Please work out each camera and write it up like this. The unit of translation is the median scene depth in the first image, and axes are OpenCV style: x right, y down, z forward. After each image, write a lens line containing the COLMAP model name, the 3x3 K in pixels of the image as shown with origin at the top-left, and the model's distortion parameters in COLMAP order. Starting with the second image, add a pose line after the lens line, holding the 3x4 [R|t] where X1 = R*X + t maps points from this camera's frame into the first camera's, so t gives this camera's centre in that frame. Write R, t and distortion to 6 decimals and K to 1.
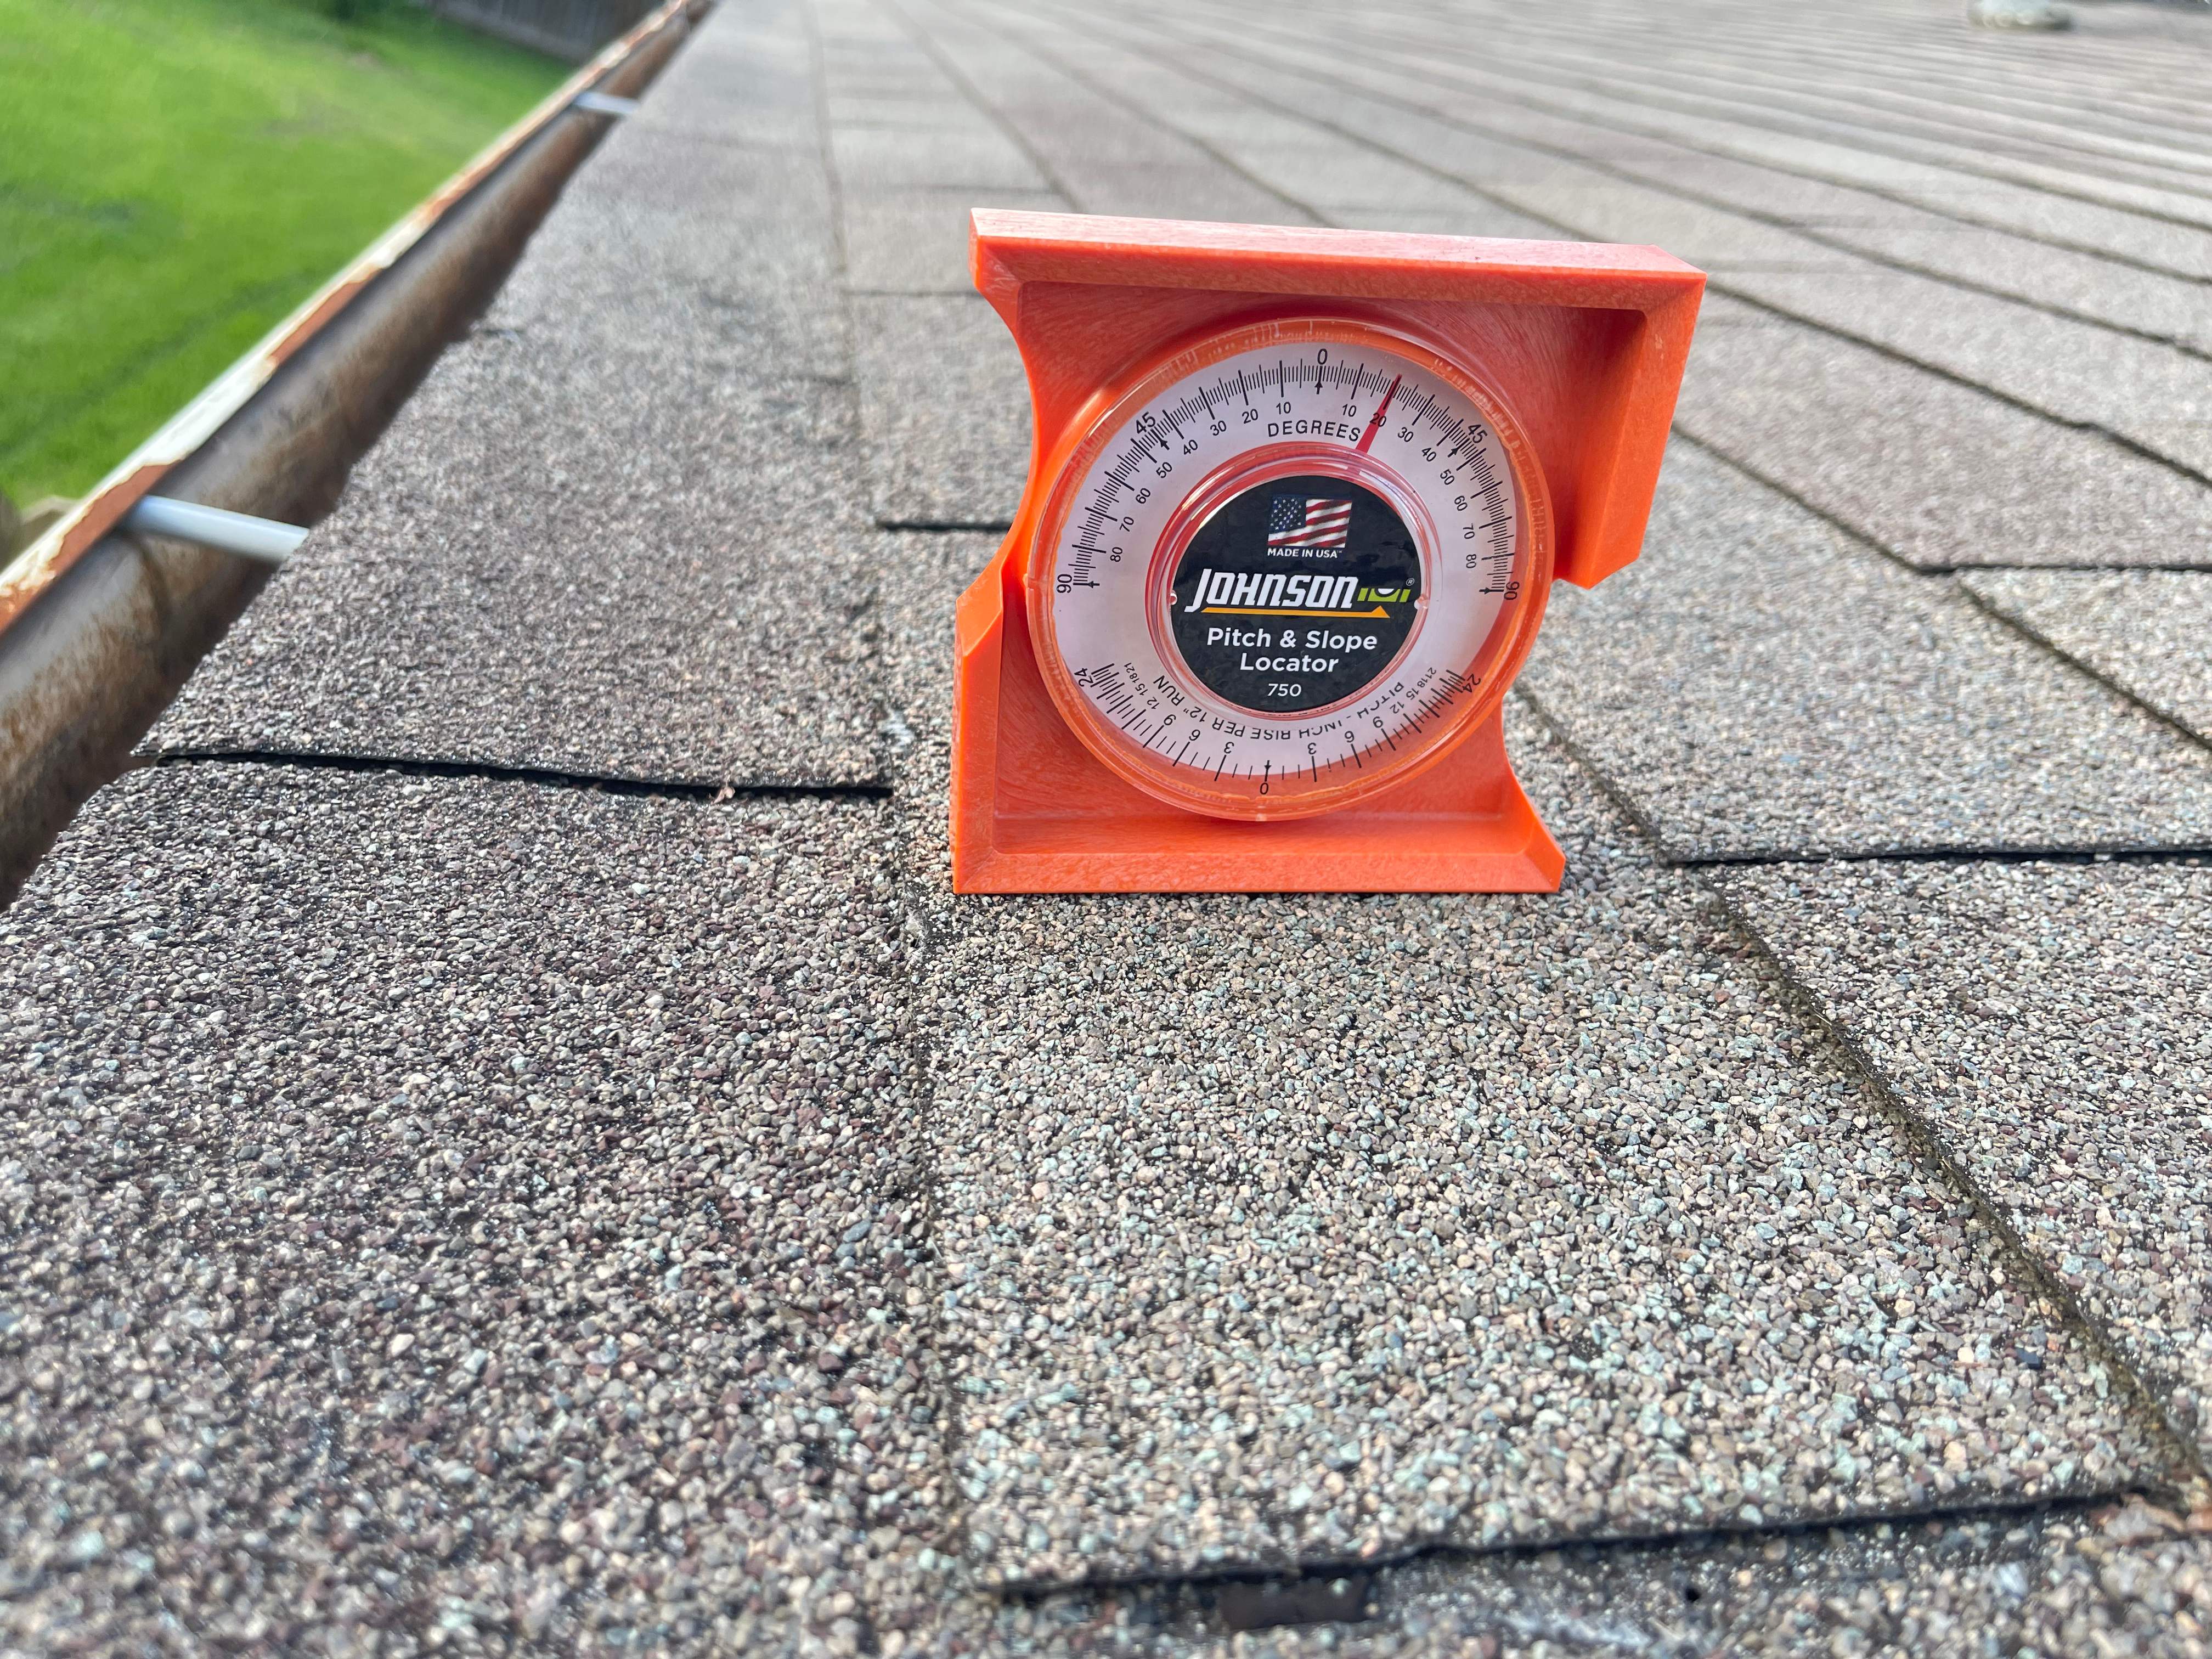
lens RADIAL K [[1774.2, 0, 1110.7], [0, 1774.2, 794.4], [0, 0, 1]] dist [0.039666, -0.057138]
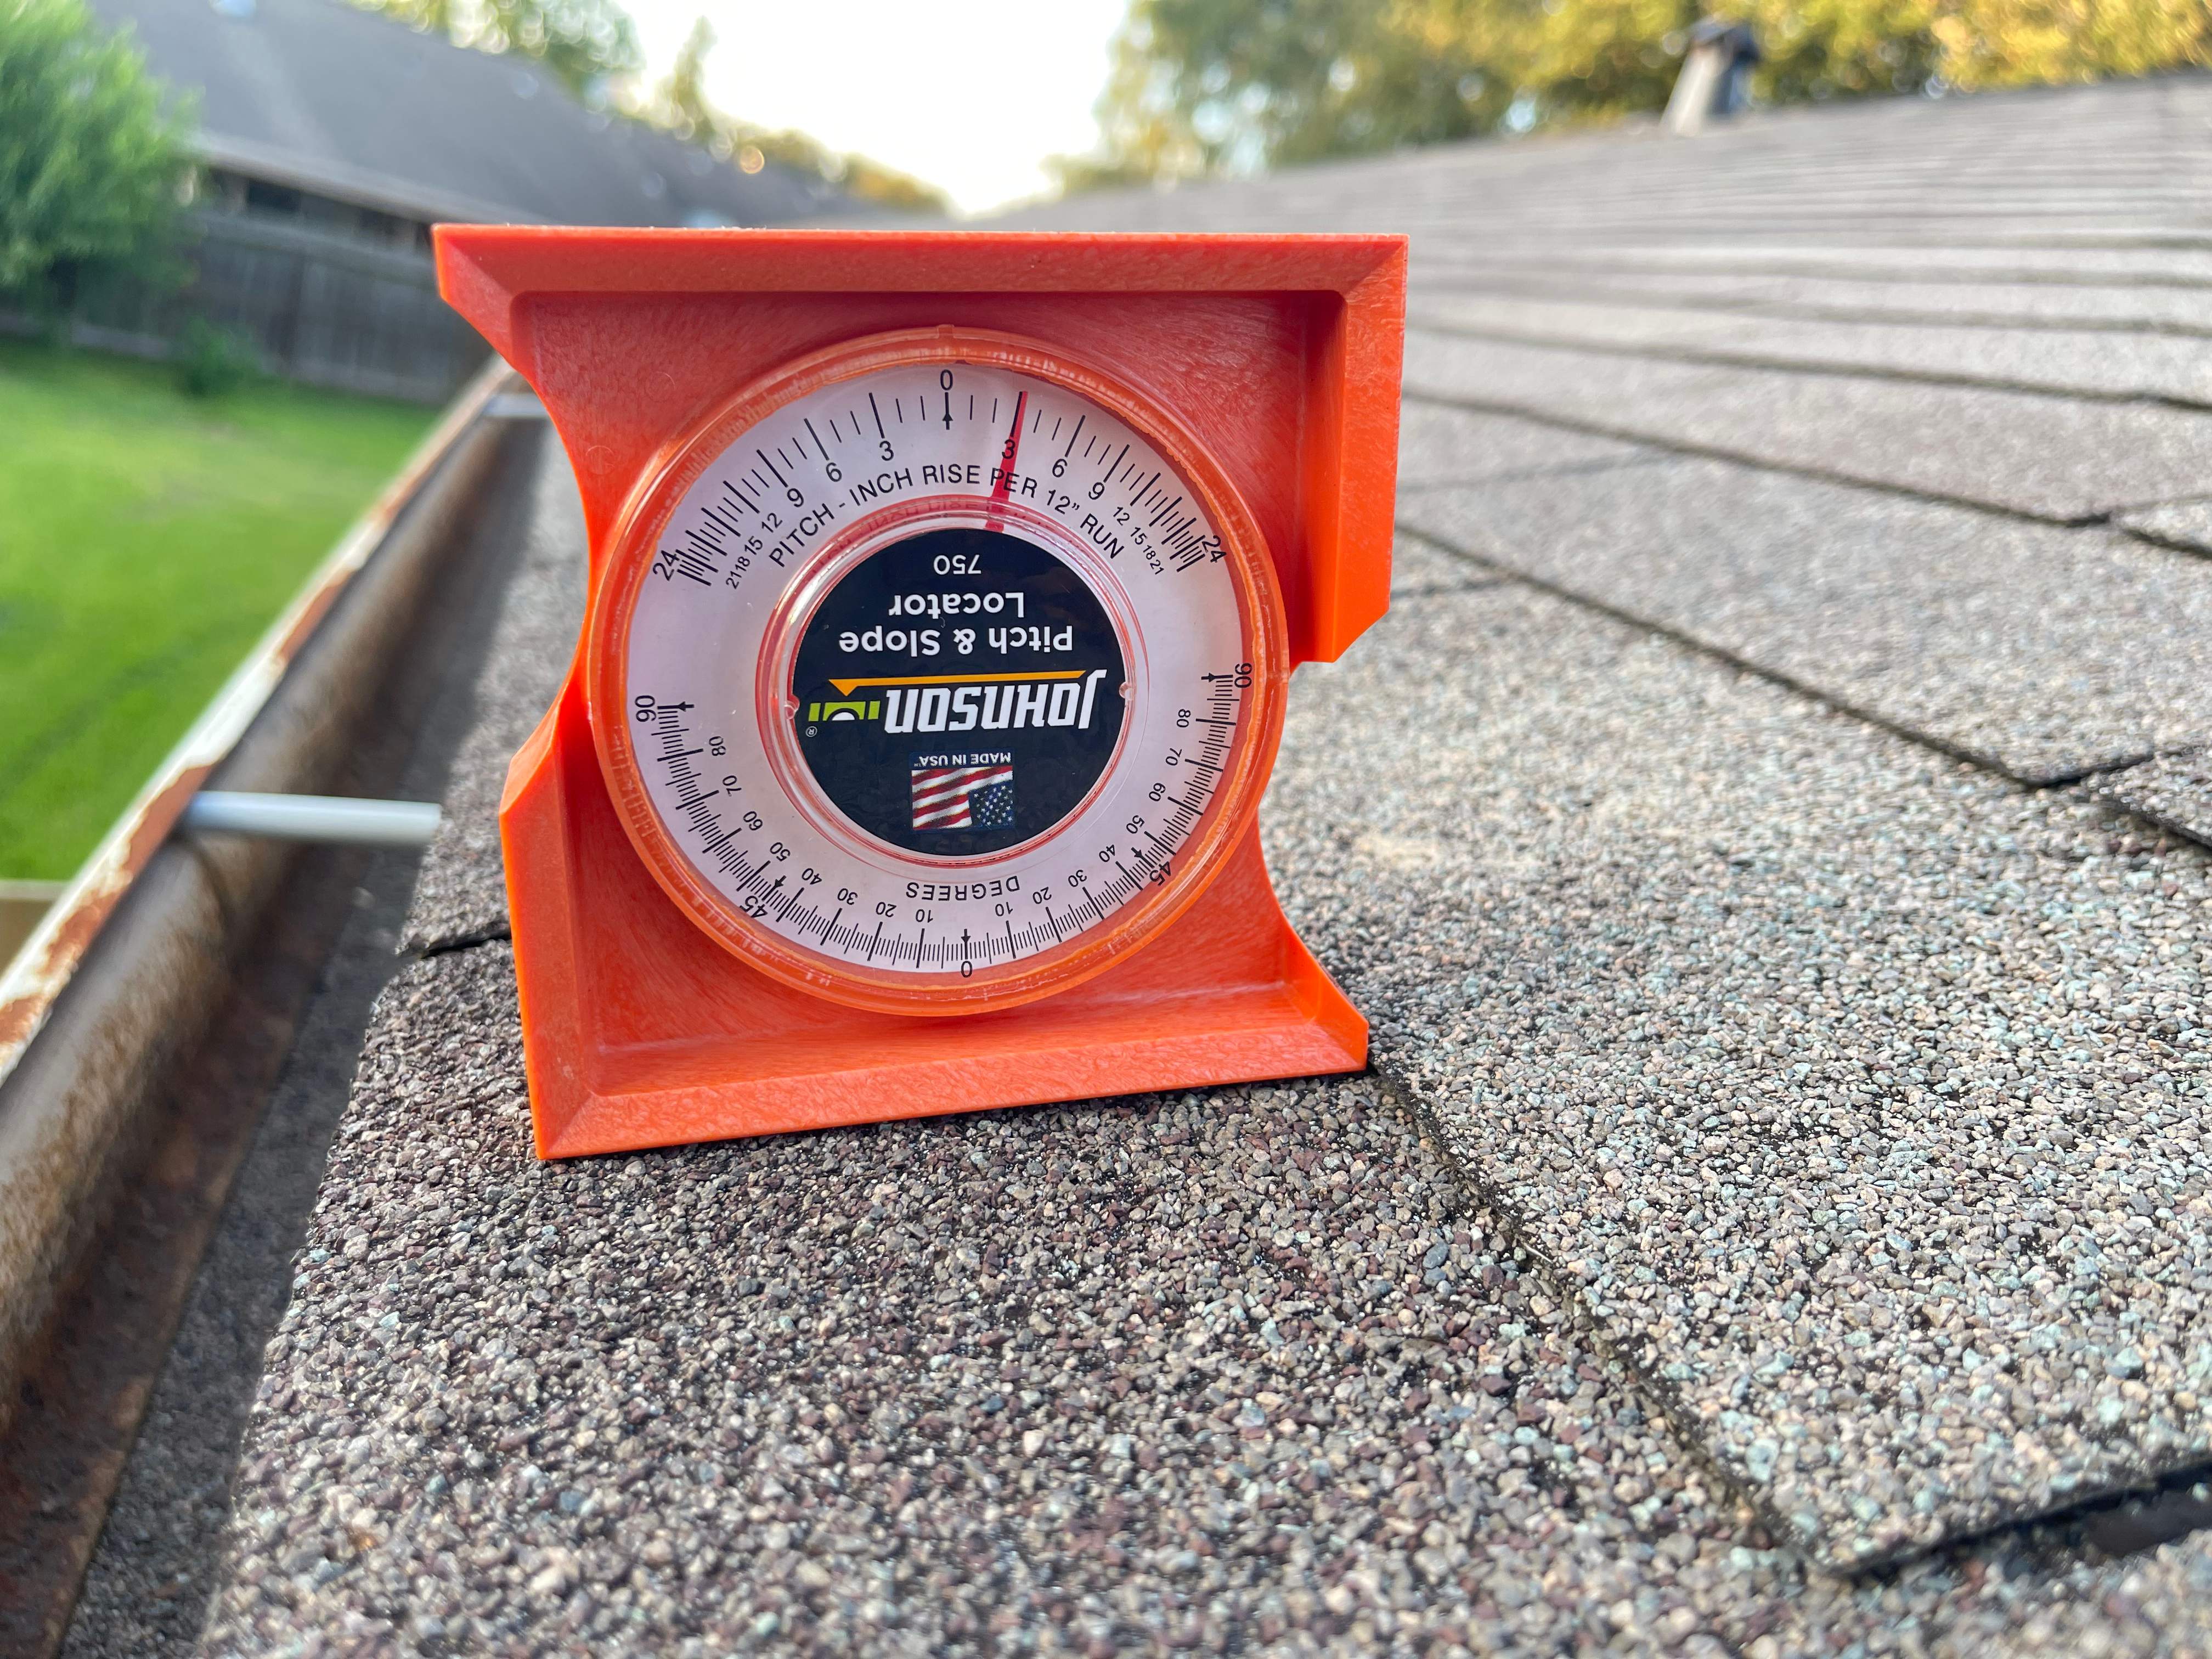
lens RADIAL K [[1774.2, 0, 1110.7], [0, 1774.2, 794.4], [0, 0, 1]] dist [0.039666, -0.057138]
pose [[0.983584, -0.169364, 0.062275, -0.317929], [0.176123, 0.976142, -0.126996, 0.105964], [-0.039281, 0.135880, 0.989946, 0.099419]]
